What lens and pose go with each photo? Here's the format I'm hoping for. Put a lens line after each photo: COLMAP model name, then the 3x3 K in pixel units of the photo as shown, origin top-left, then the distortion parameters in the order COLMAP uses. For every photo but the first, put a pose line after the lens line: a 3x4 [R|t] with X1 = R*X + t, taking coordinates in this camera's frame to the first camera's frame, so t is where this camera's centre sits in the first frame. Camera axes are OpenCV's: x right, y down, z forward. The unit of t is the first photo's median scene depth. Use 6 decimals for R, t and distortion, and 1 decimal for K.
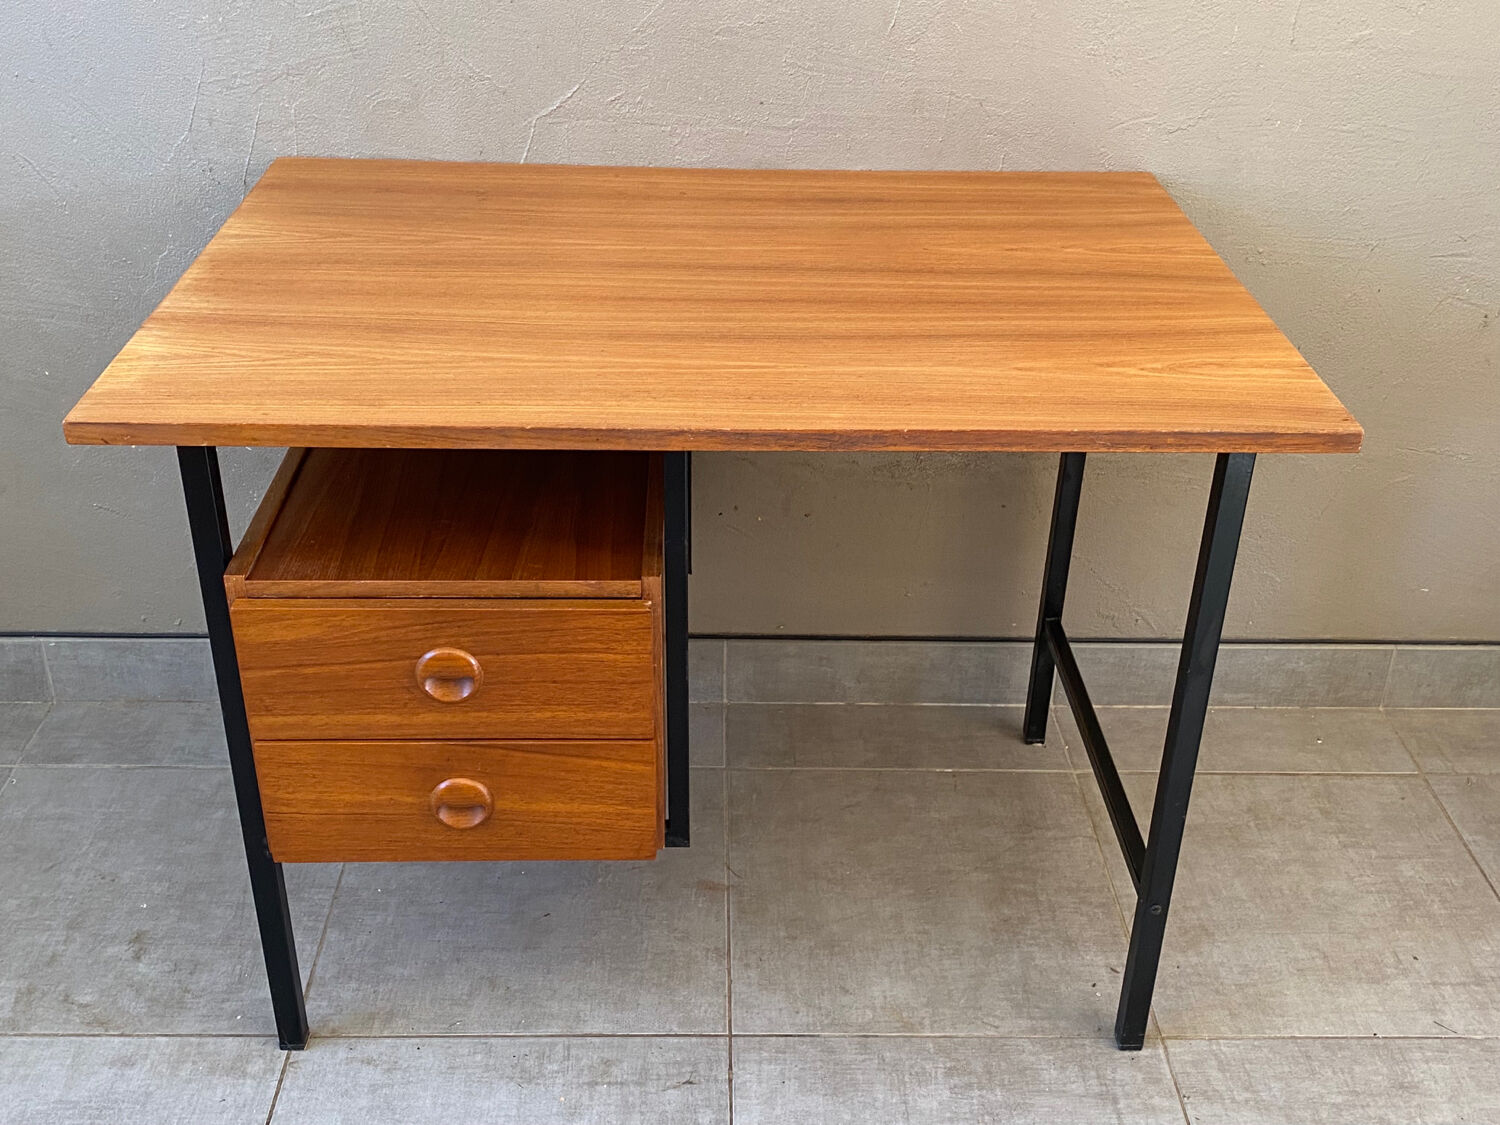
lens RADIAL K [[1570.9, 0, 745.8], [0, 1570.9, 550.5], [0, 0, 1]] dist [0.160848, -0.406096]
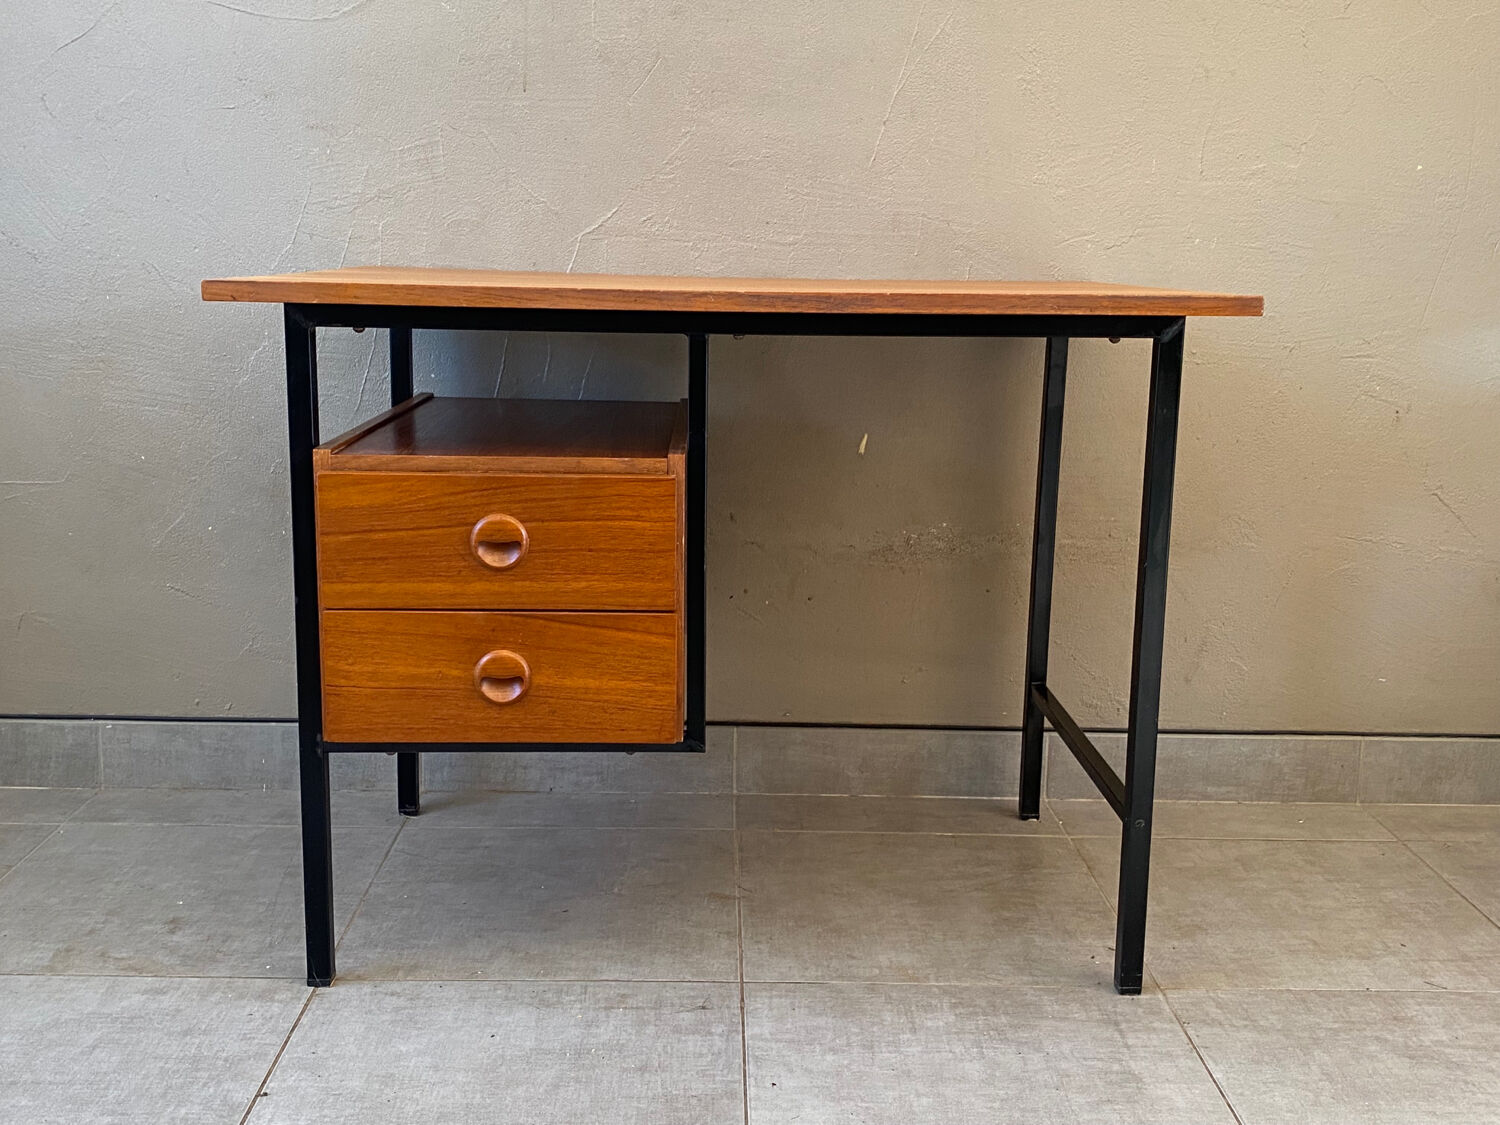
lens RADIAL K [[1570.9, 0, 745.8], [0, 1570.9, 550.5], [0, 0, 1]] dist [0.160848, -0.406096]
pose [[0.999998, -0.000938, -0.001655, -0.005189], [0.000354, 0.946488, -0.322739, 0.365292], [0.001869, 0.322738, 0.946487, -0.066927]]
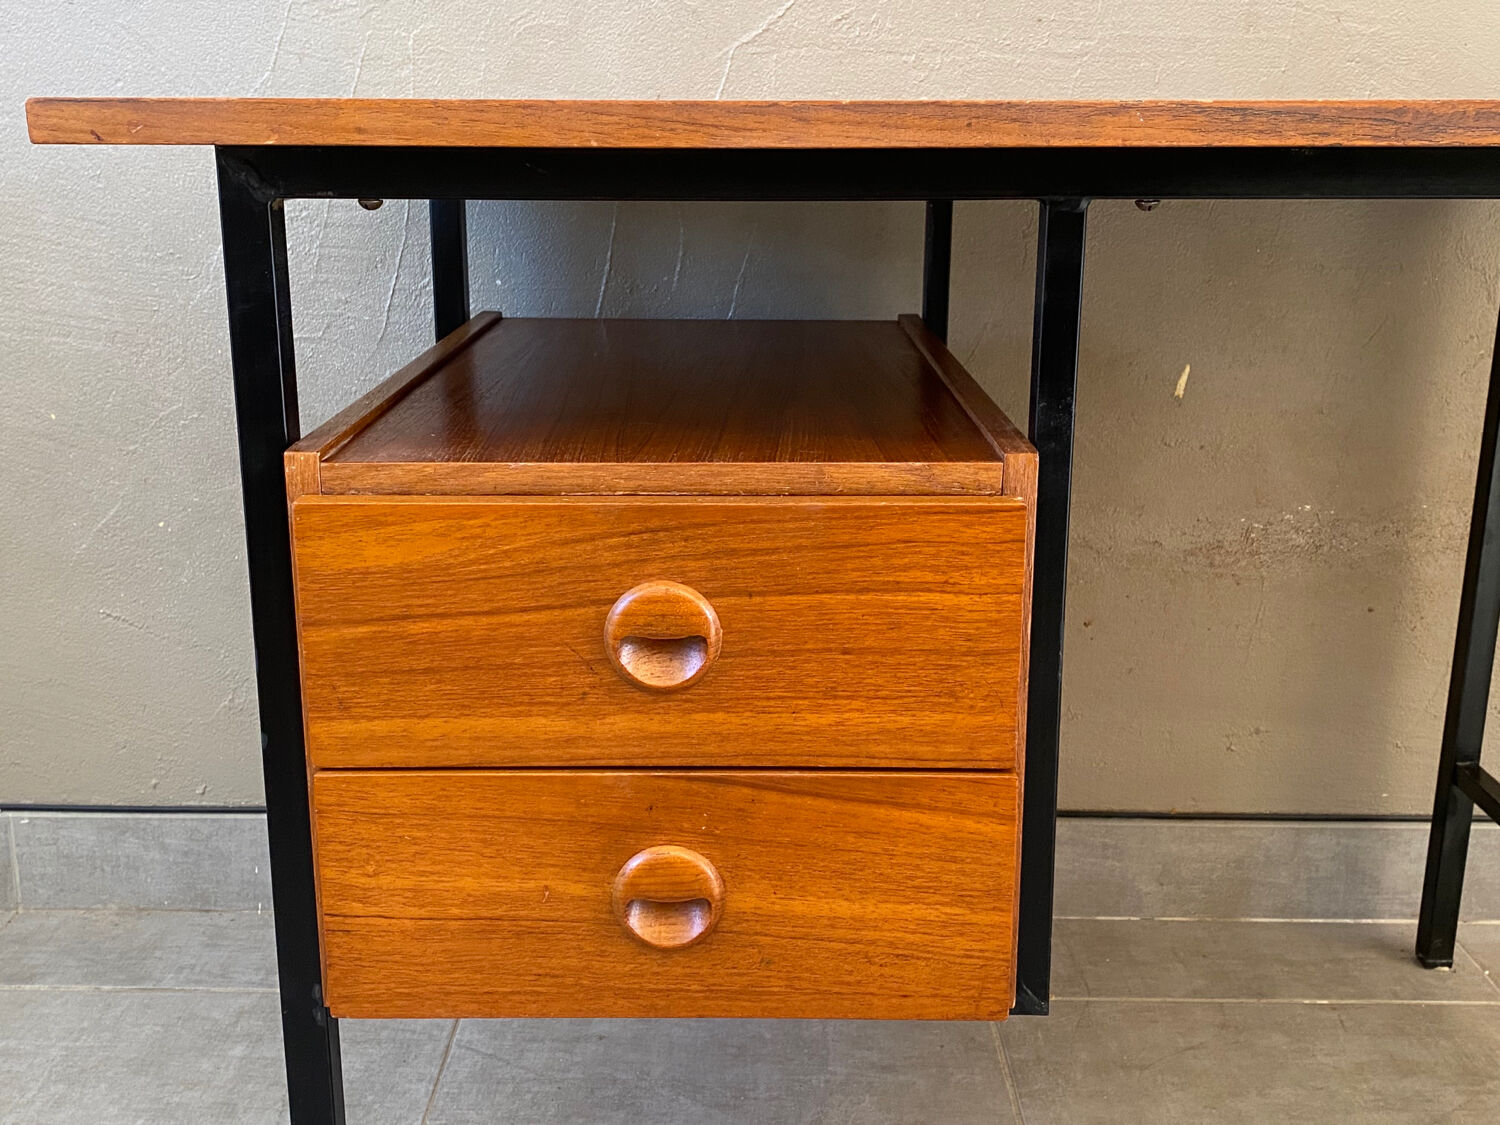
lens RADIAL K [[1588.3, 0, 744.9], [0, 1588.3, 555.1], [0, 0, 1]] dist [0.106863, -0.230608]
pose [[0.999531, -0.008036, -0.029548, -0.113322], [0.000305, 0.967516, -0.252811, 0.156023], [0.030620, 0.252683, 0.967064, 0.355772]]
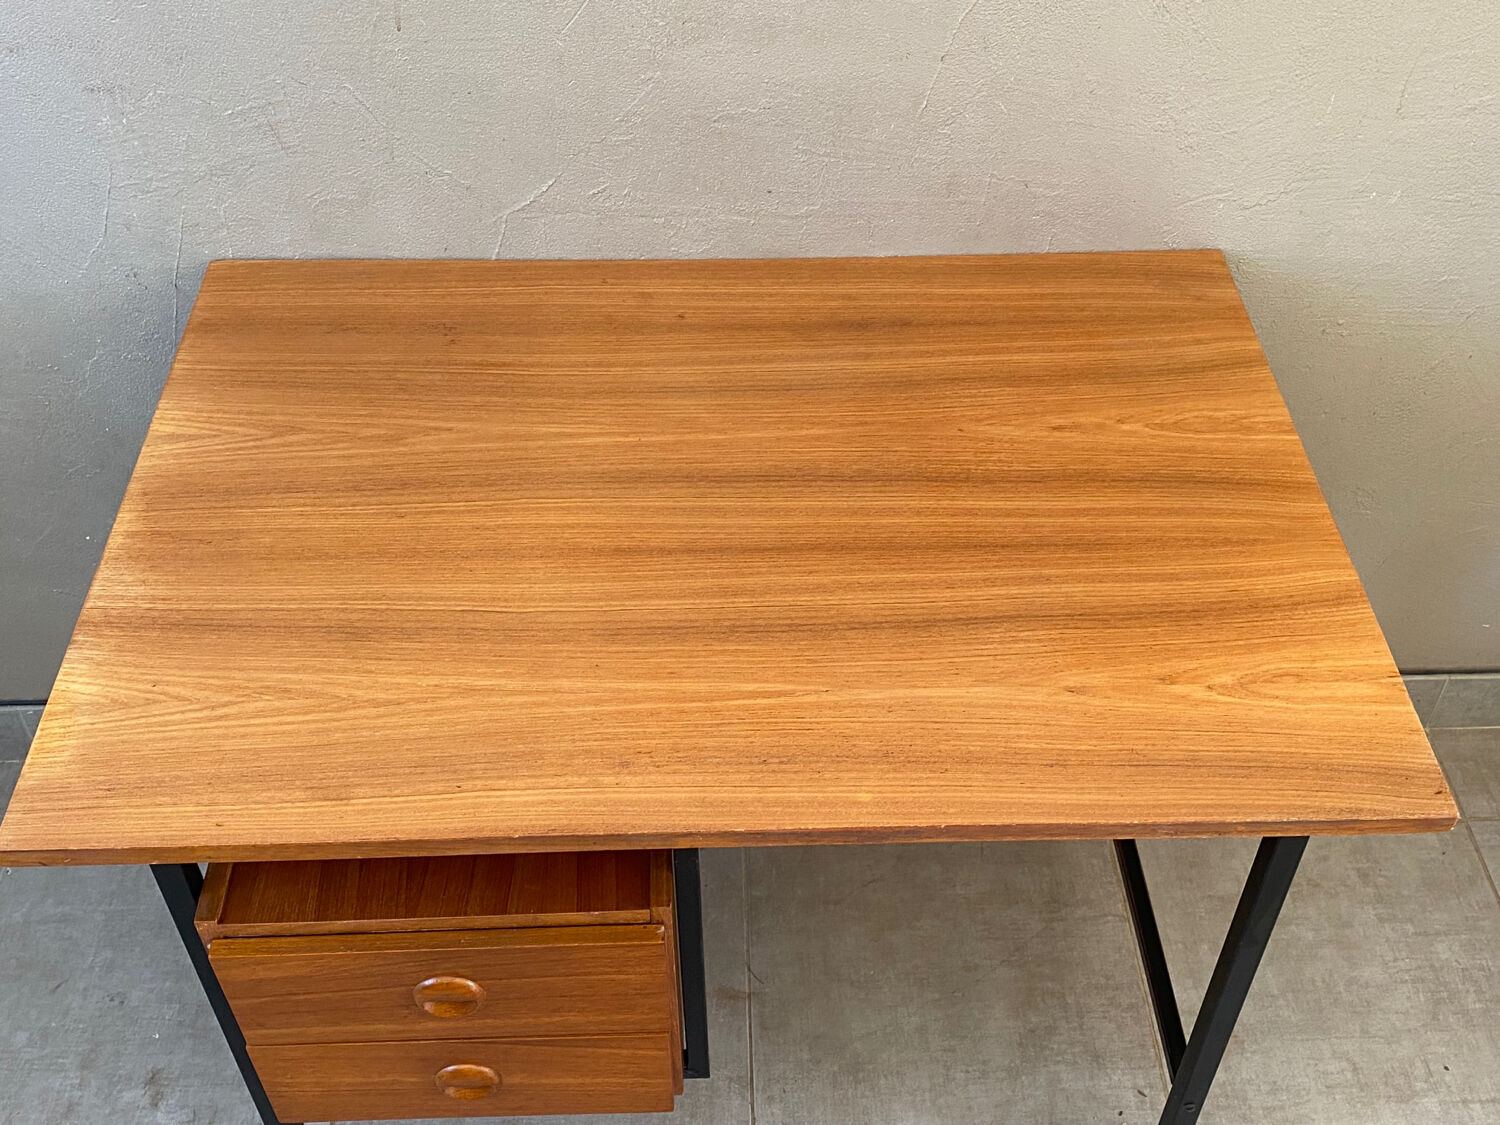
lens RADIAL K [[1579.0, 0, 756.4], [0, 1579.0, 568.5], [0, 0, 1]] dist [0.122647, -0.277316]
pose [[0.999806, -0.019368, -0.003514, 0.001962], [0.019624, 0.966769, 0.254897, -0.320944], [-0.001540, -0.254916, 0.966962, 0.127339]]
